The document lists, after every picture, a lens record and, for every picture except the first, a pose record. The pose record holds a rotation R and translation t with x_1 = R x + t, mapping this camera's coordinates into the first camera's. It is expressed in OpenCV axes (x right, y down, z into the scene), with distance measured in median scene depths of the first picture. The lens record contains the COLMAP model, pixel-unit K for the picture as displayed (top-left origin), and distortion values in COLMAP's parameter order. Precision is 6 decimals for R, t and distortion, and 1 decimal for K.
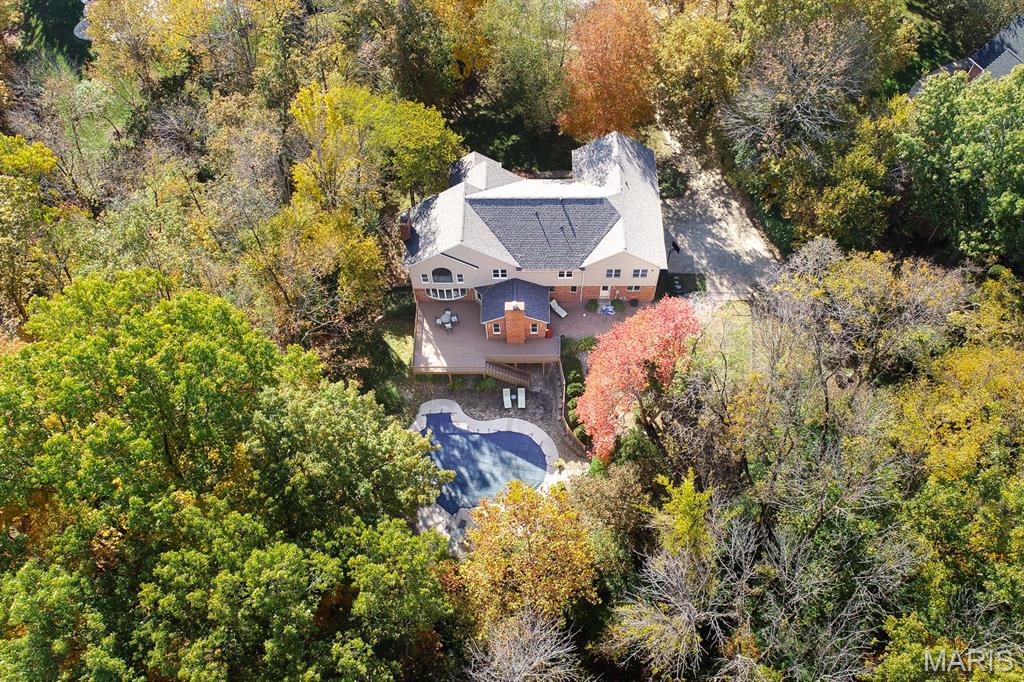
lens RADIAL K [[814.1, 0, 528.2], [0, 814.1, 328.4], [0, 0, 1]] dist [0.000840, 0.000418]
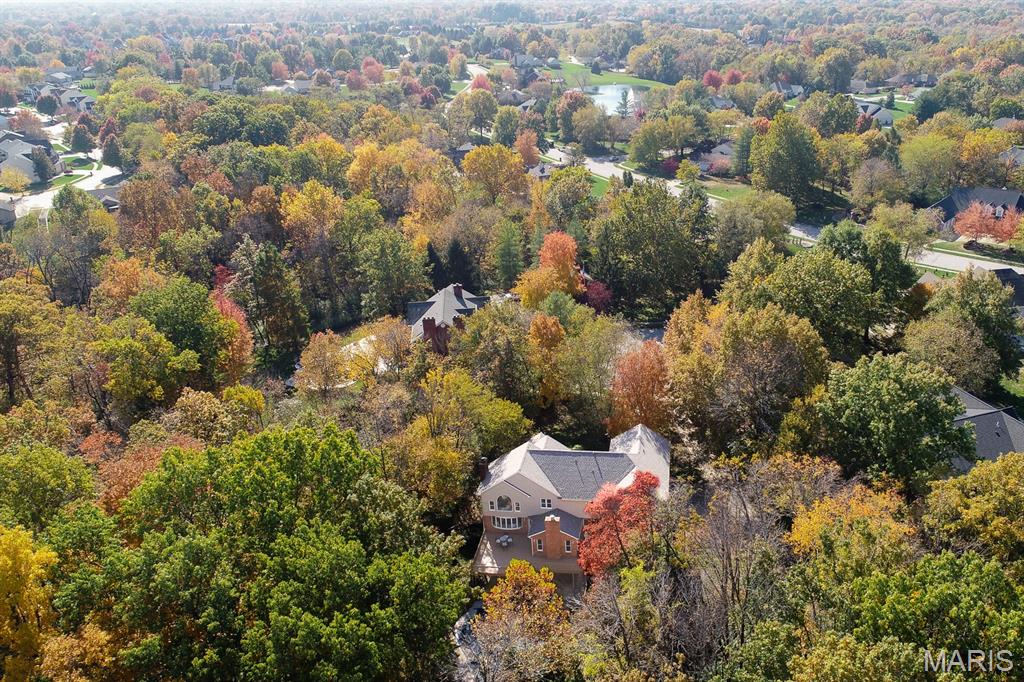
lens RADIAL K [[798.7, 0, 605.0], [0, 798.7, 342.4], [0, 0, 1]] dist [0.005234, 0.000697]
pose [[0.996180, 0.030355, -0.081883, 0.161707], [-0.070528, 0.832579, -0.549398, 0.428884], [0.051497, 0.553074, 0.831539, -0.252807]]
